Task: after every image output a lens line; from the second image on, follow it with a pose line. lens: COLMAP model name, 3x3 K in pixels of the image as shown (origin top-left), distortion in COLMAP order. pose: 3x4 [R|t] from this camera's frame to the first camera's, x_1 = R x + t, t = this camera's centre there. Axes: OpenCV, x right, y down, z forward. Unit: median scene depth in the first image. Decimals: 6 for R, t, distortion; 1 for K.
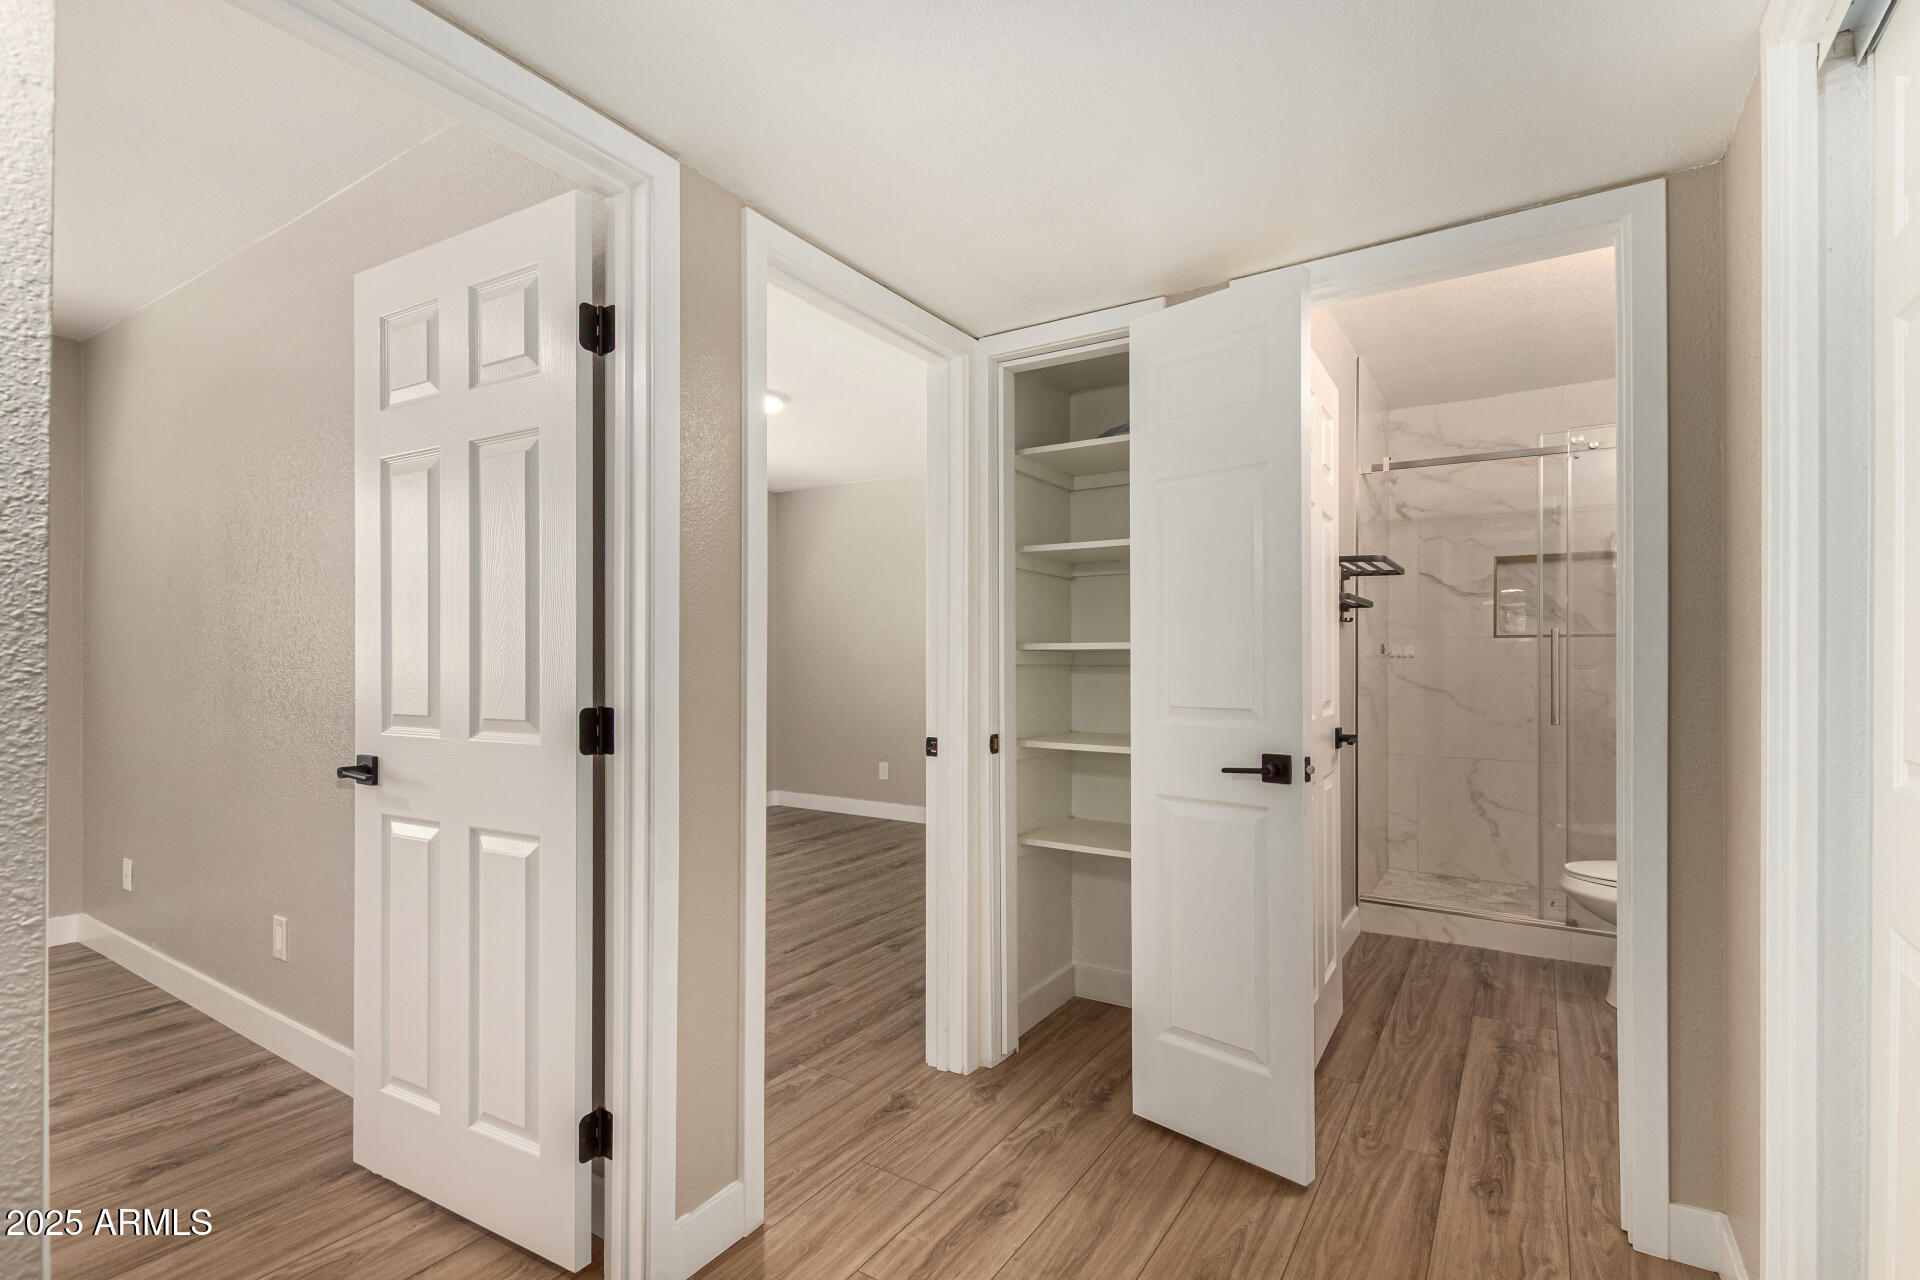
lens RADIAL K [[879.8, 0, 939.2], [0, 879.8, 668.9], [0, 0, 1]] dist [0.013407, -0.003485]
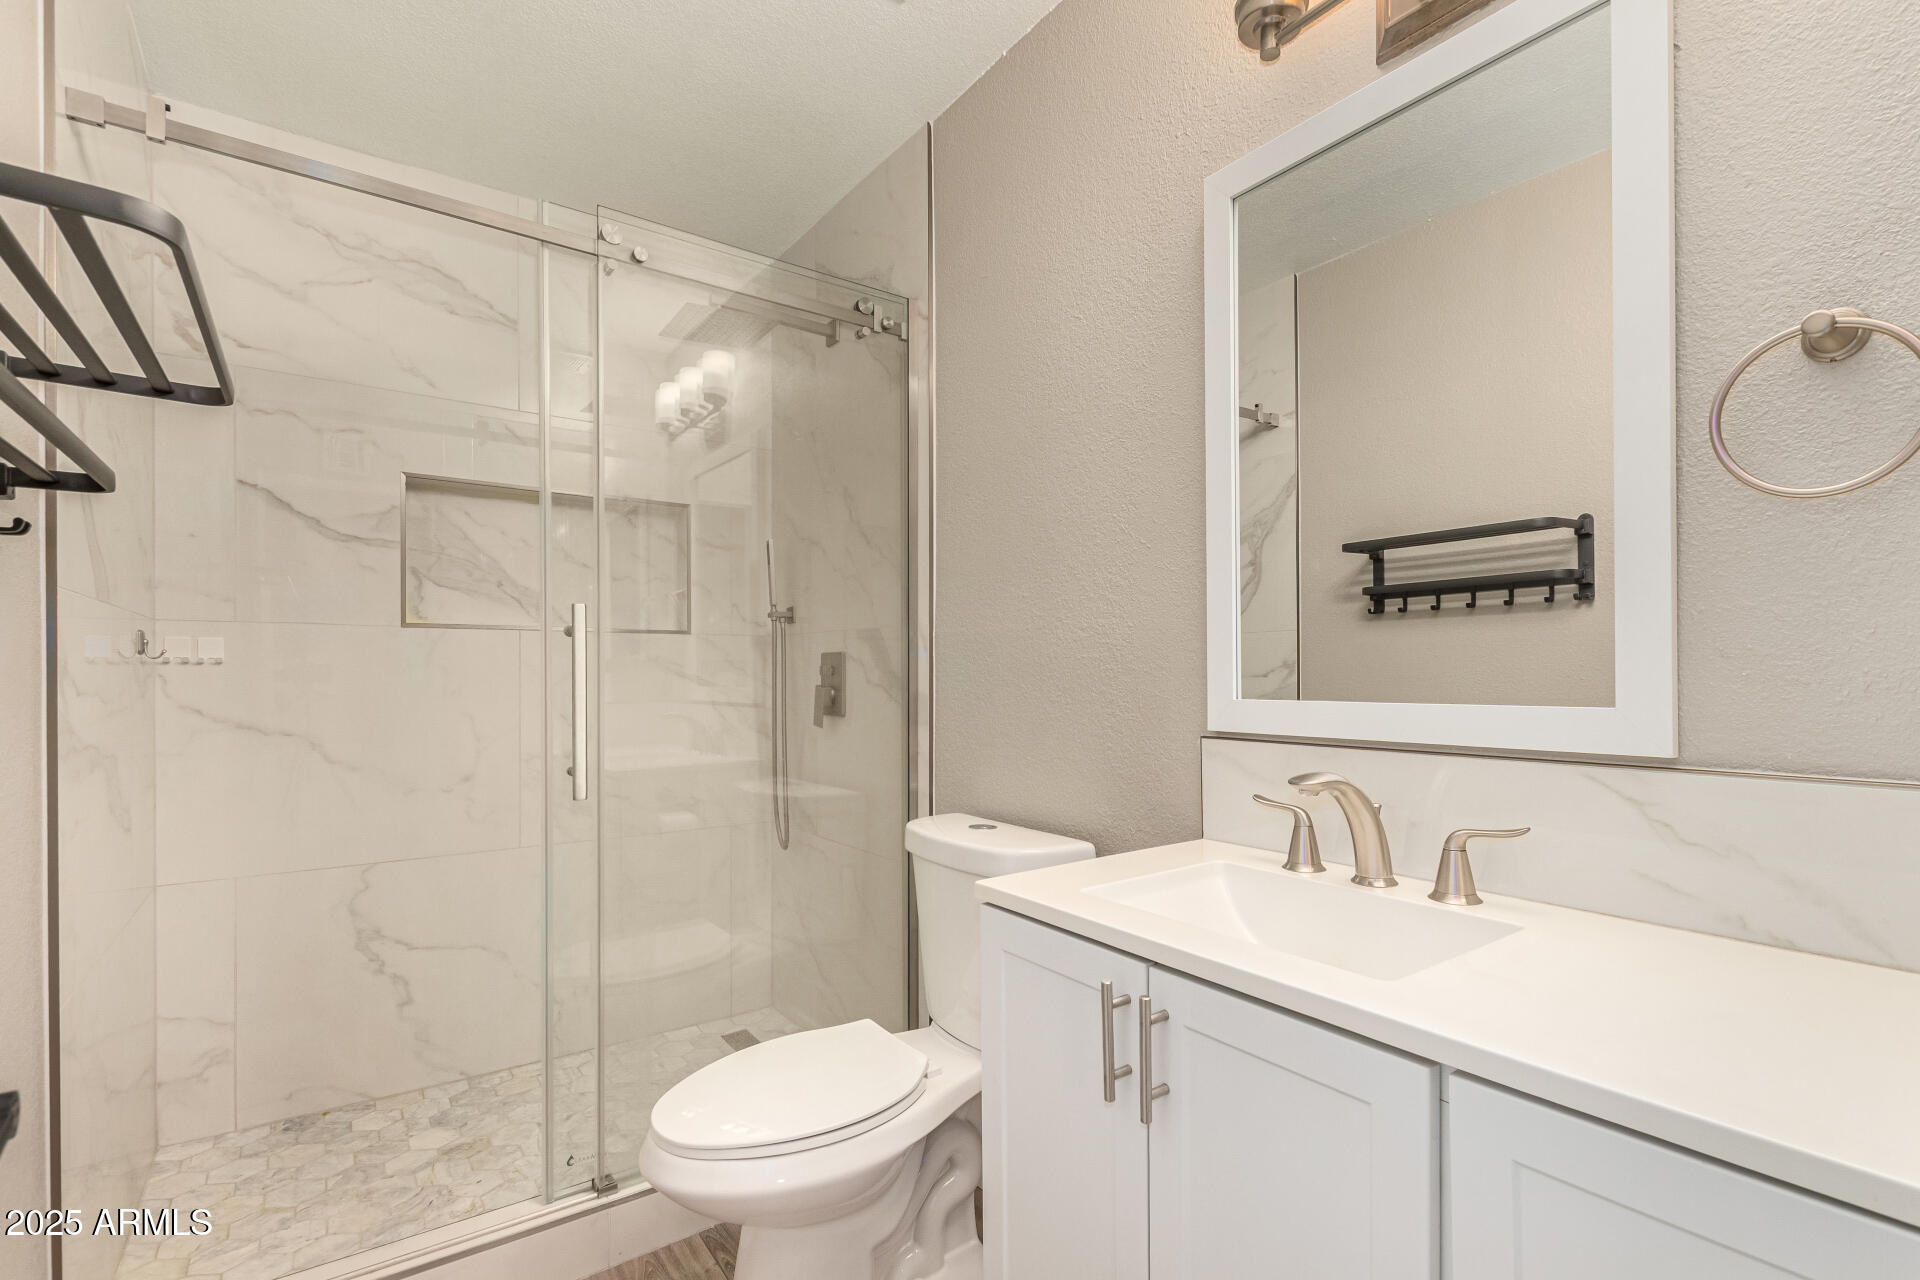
lens RADIAL K [[879.8, 0, 987.9], [0, 879.8, 676.4], [0, 0, 1]] dist [0.013407, -0.003485]
pose [[0.326689, -0.000988, 0.945131, 0.243964], [0.007392, 0.999972, -0.001510, -0.003217], [-0.945103, 0.007480, 0.326687, 0.498625]]
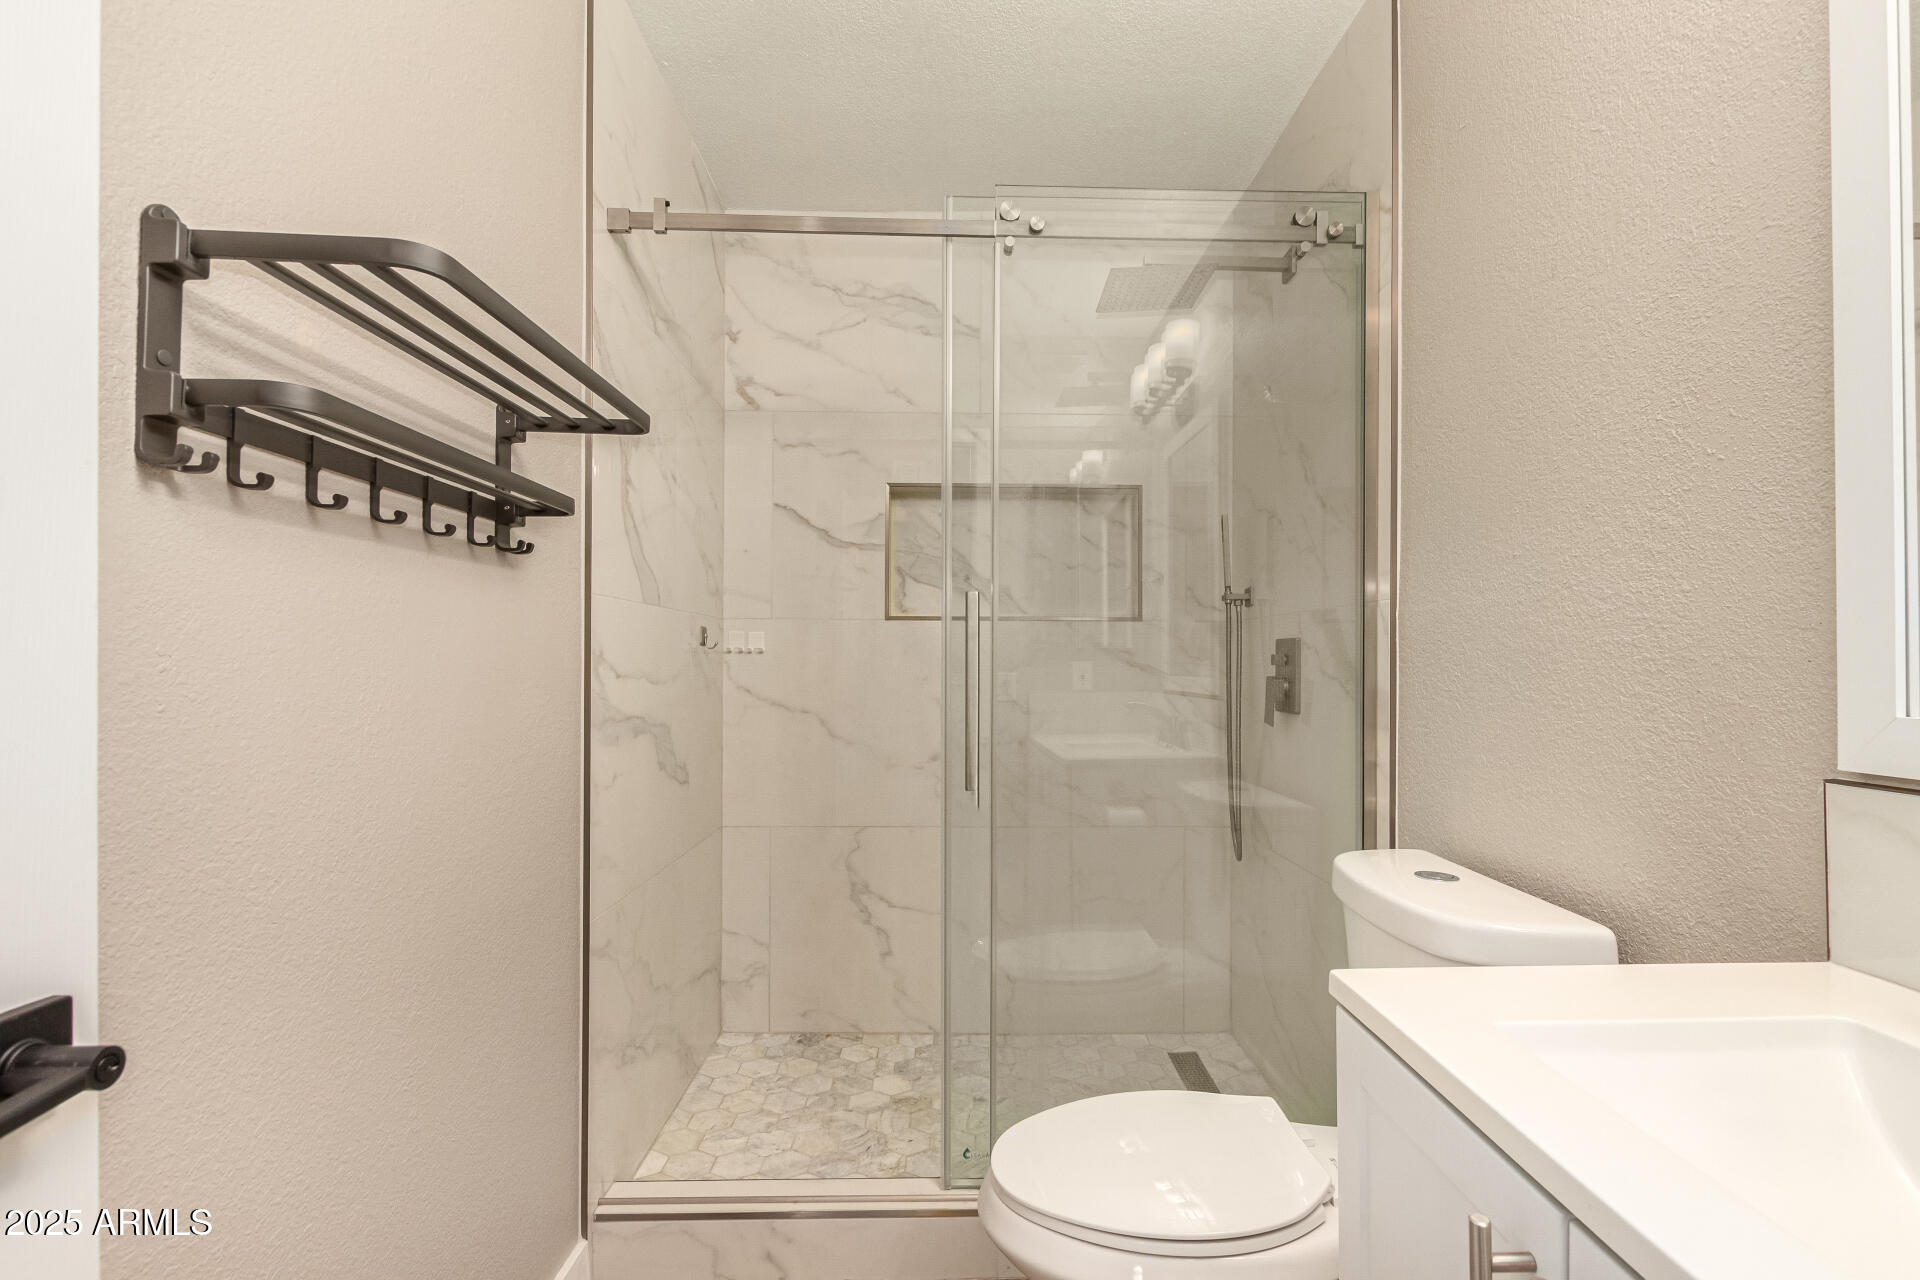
lens RADIAL K [[879.8, 0, 979.5], [0, 879.8, 656.4], [0, 0, 1]] dist [0.013407, -0.003485]
pose [[0.811973, 0.008324, 0.583636, 0.333561], [-0.001350, 0.999922, -0.012382, -0.004247], [-0.583693, 0.009266, 0.811921, 0.481943]]
